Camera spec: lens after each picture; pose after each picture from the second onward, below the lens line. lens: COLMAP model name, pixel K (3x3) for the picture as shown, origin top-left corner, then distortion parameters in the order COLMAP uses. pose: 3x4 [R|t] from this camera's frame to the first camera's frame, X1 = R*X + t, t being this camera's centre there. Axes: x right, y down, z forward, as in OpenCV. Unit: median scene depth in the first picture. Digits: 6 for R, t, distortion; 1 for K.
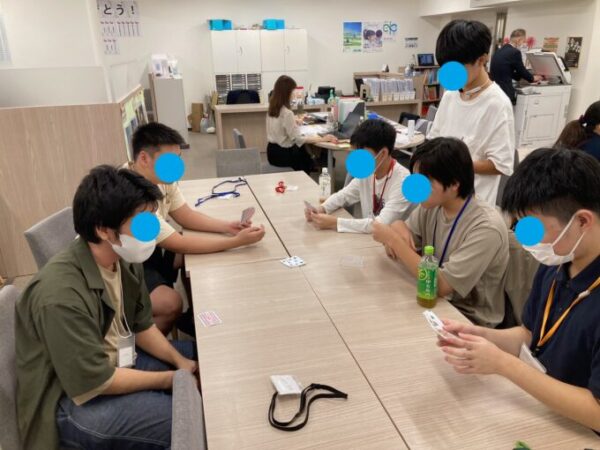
lens RADIAL K [[492.3, 0, 300.0], [0, 492.3, 225.0], [0, 0, 1]] dist [0.086014, -0.114933]
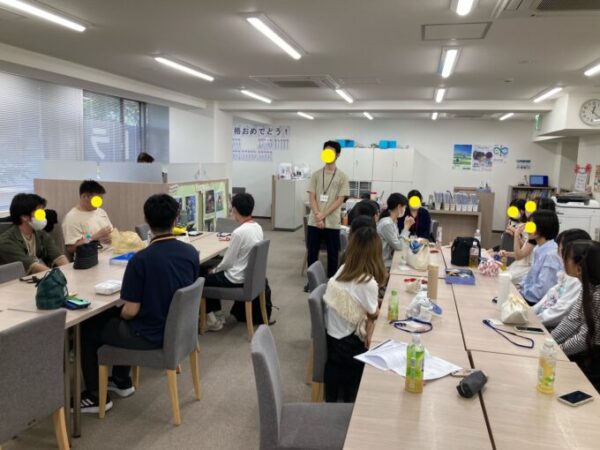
lens RADIAL K [[492.3, 0, 300.0], [0, 492.3, 225.0], [0, 0, 1]] dist [0.086014, -0.114933]
pose [[0.887455, 0.106646, -0.448387, 0.298337], [-0.201709, 0.964615, -0.169799, 0.031774], [0.414412, 0.241132, 0.877564, -0.091313]]
